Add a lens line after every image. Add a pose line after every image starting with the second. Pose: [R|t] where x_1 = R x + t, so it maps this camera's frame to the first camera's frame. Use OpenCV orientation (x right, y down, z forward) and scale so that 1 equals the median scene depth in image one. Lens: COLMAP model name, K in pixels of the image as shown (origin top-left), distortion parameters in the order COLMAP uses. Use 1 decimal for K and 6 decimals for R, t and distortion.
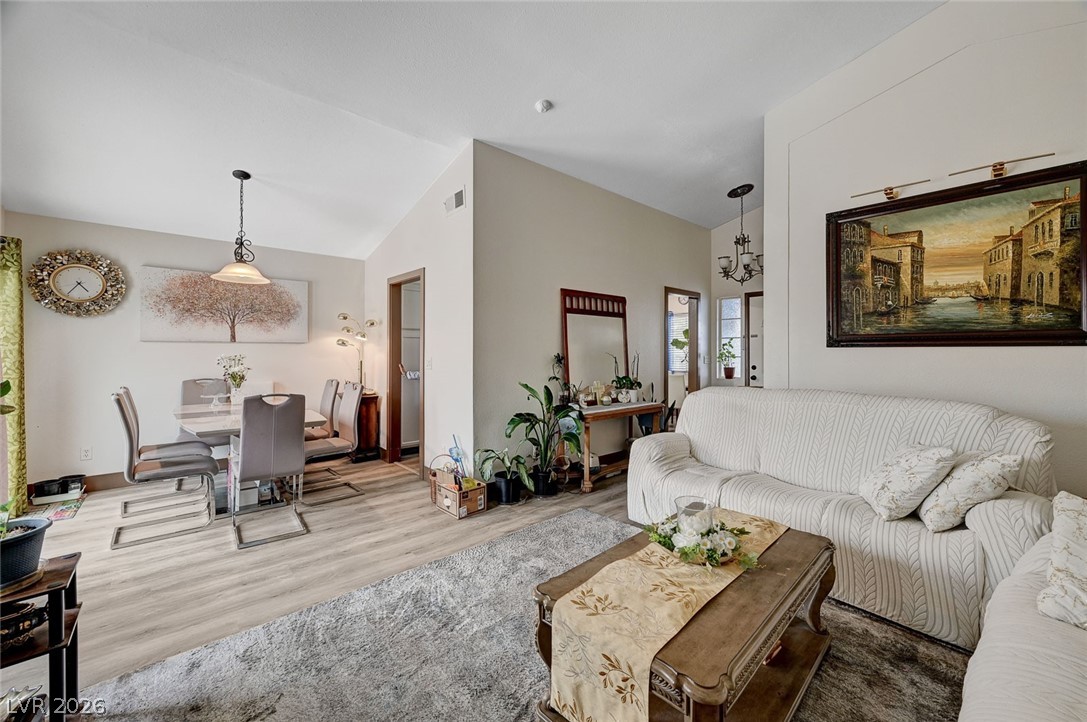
lens RADIAL K [[419.6, 0, 539.3], [0, 419.6, 354.0], [0, 0, 1]] dist [-0.001748, -0.000327]
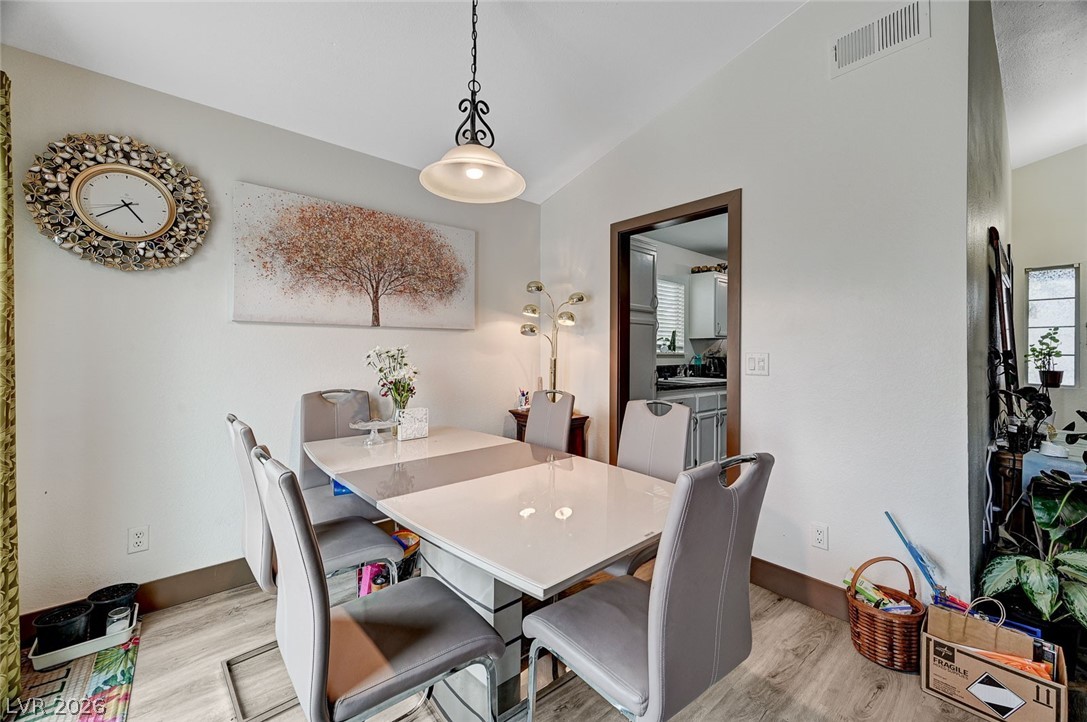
lens RADIAL K [[436.9, 0, 549.3], [0, 436.9, 351.6], [0, 0, 1]] dist [-0.004283, -0.000007]
pose [[0.999822, 0.003175, -0.018596, -0.556257], [-0.003200, 0.999994, -0.001328, 0.007314], [0.018592, 0.001387, 0.999826, 0.465697]]
